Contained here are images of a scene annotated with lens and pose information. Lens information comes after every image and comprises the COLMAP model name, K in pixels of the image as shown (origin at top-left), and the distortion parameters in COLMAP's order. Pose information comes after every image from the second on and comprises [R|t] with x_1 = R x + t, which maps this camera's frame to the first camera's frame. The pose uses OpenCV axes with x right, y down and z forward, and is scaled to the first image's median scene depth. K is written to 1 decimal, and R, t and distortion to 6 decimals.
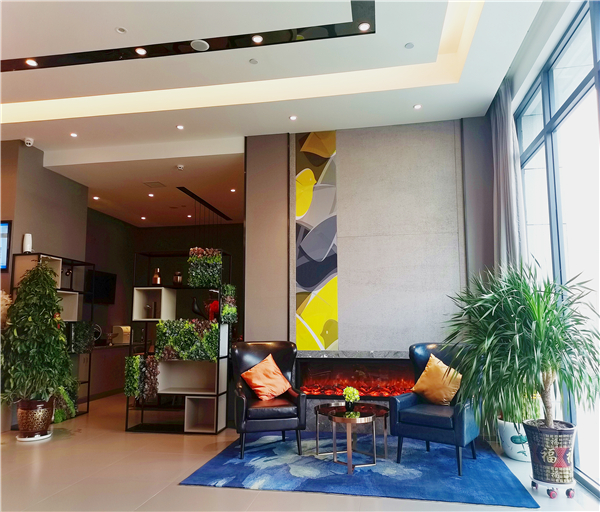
lens RADIAL K [[450.7, 0, 299.8], [0, 450.7, 254.8], [0, 0, 1]] dist [0.039487, 0.003805]
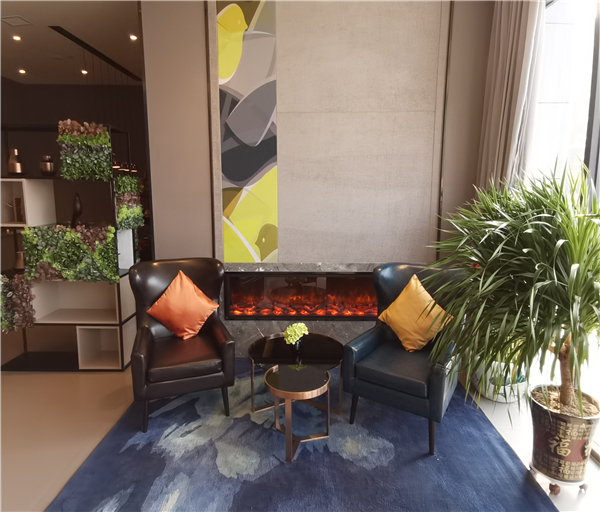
lens RADIAL K [[491.7, 0, 311.5], [0, 491.7, 278.0], [0, 0, 1]] dist [0.031263, 0.022646]
pose [[0.986474, -0.019757, 0.162725, 0.002201], [-0.027815, 0.958139, 0.284950, -0.012346], [-0.161543, -0.285622, 0.944629, 0.171089]]
